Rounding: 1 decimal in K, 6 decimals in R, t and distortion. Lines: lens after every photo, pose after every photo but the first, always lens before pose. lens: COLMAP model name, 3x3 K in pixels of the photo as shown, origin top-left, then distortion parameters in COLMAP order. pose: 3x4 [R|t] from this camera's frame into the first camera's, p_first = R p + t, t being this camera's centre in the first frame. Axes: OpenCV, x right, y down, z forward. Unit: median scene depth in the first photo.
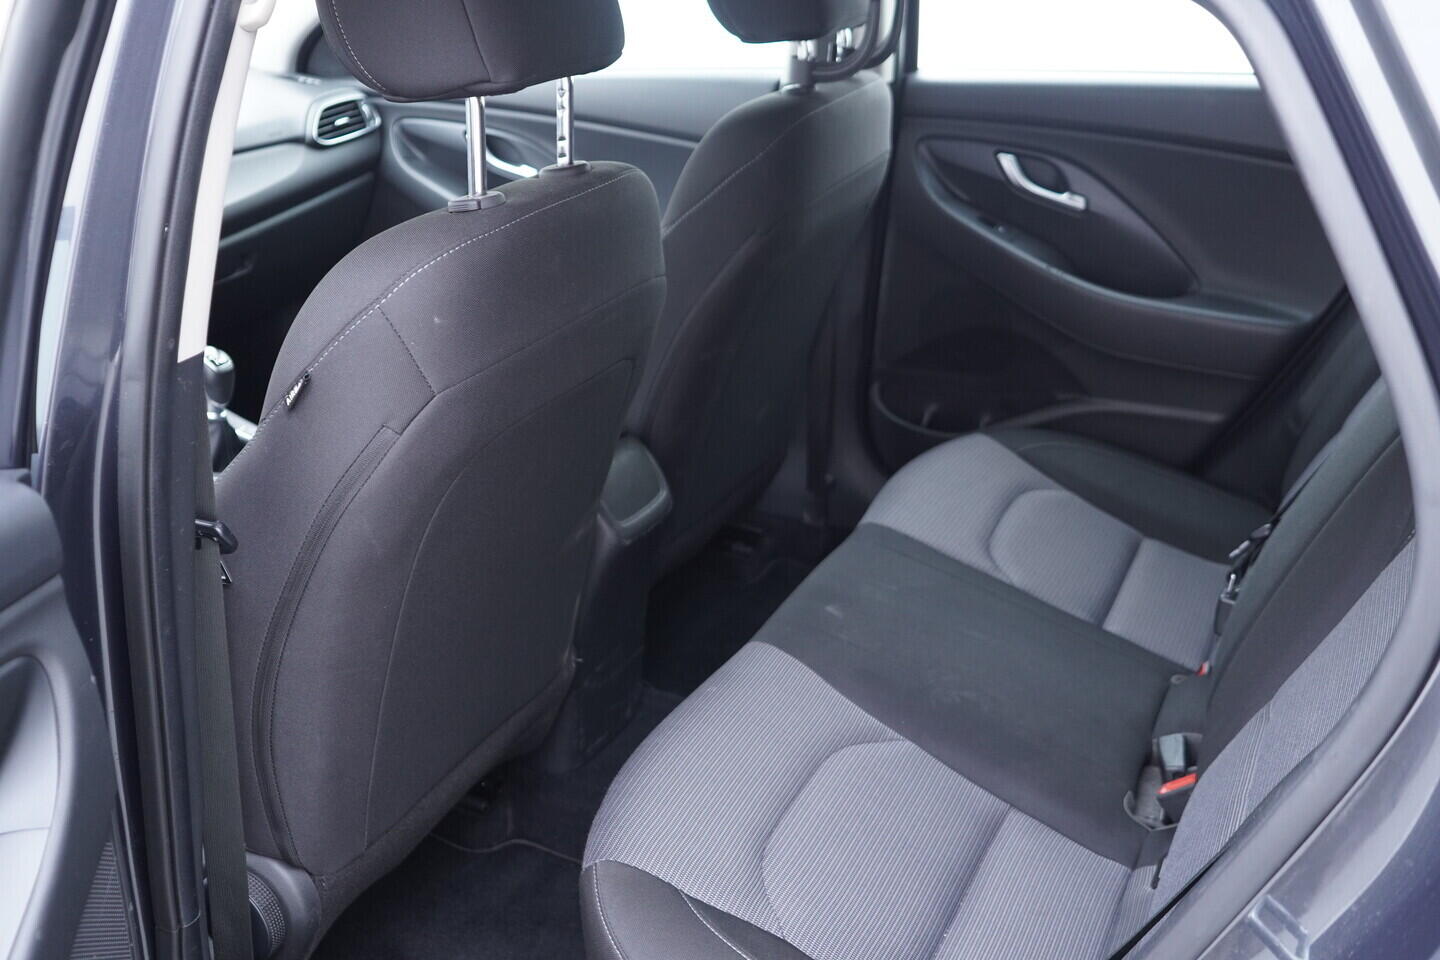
lens RADIAL K [[1465.9, 0, 720.0], [0, 1465.9, 480.0], [0, 0, 1]] dist [-0.007429, -0.006601]
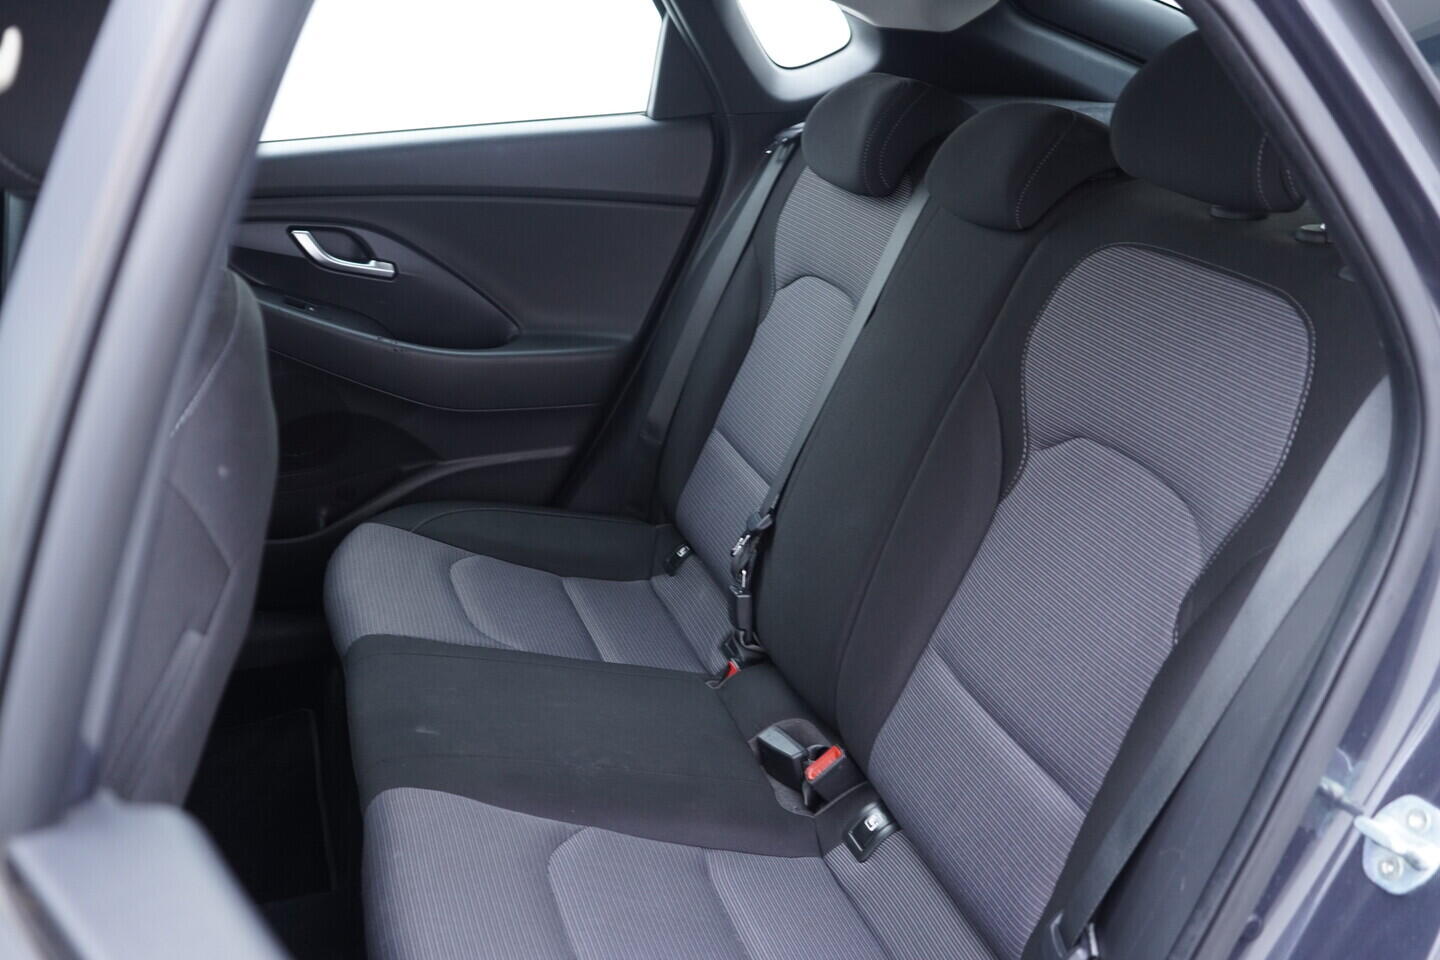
lens RADIAL K [[1465.9, 0, 720.0], [0, 1465.9, 480.0], [0, 0, 1]] dist [-0.007429, -0.006601]
pose [[0.750158, -0.234067, 0.618446, -0.223601], [0.270222, 0.962111, 0.036364, -0.030542], [-0.603525, 0.139838, 0.784986, 0.125453]]
